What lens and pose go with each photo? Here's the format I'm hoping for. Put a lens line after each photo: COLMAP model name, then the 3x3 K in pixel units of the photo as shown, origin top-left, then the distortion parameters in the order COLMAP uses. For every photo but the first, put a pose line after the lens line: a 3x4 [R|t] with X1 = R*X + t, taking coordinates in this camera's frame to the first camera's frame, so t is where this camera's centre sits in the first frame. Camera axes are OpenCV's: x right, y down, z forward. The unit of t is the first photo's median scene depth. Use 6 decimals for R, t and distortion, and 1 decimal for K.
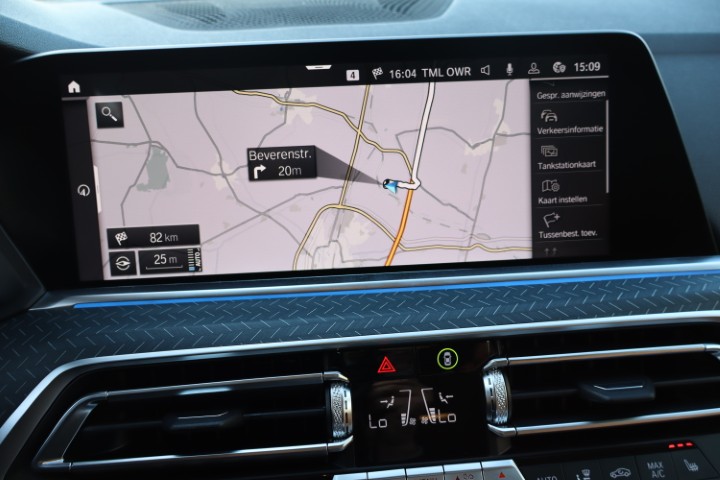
lens RADIAL K [[601.4, 0, 360.0], [0, 601.4, 240.0], [0, 0, 1]] dist [-0.002377, -0.000376]
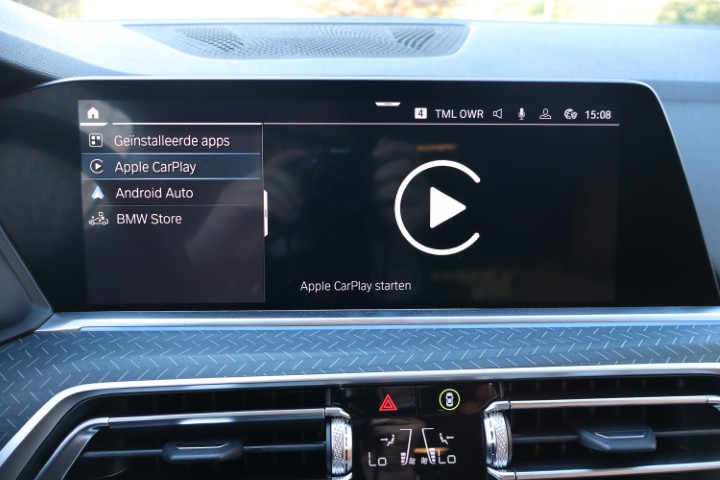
lens RADIAL K [[601.4, 0, 360.0], [0, 601.4, 240.0], [0, 0, 1]] dist [-0.002377, -0.000376]
pose [[0.999022, 0.043989, -0.004389, -0.010469], [-0.044102, 0.998567, -0.030317, -0.030111], [0.003049, 0.030481, 0.999531, -0.009308]]
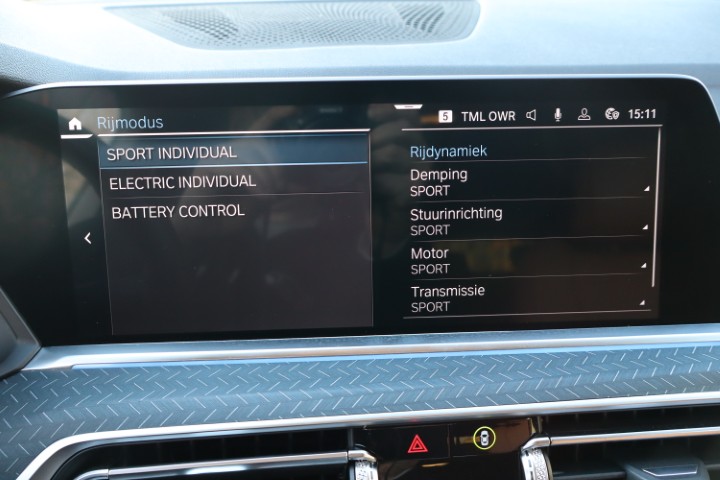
lens RADIAL K [[601.4, 0, 360.0], [0, 601.4, 240.0], [0, 0, 1]] dist [-0.002377, -0.000376]
pose [[0.999658, 0.023399, 0.011641, -0.058995], [-0.023681, 0.999414, 0.024700, -0.117088], [-0.011056, -0.024967, 0.999627, 0.097677]]
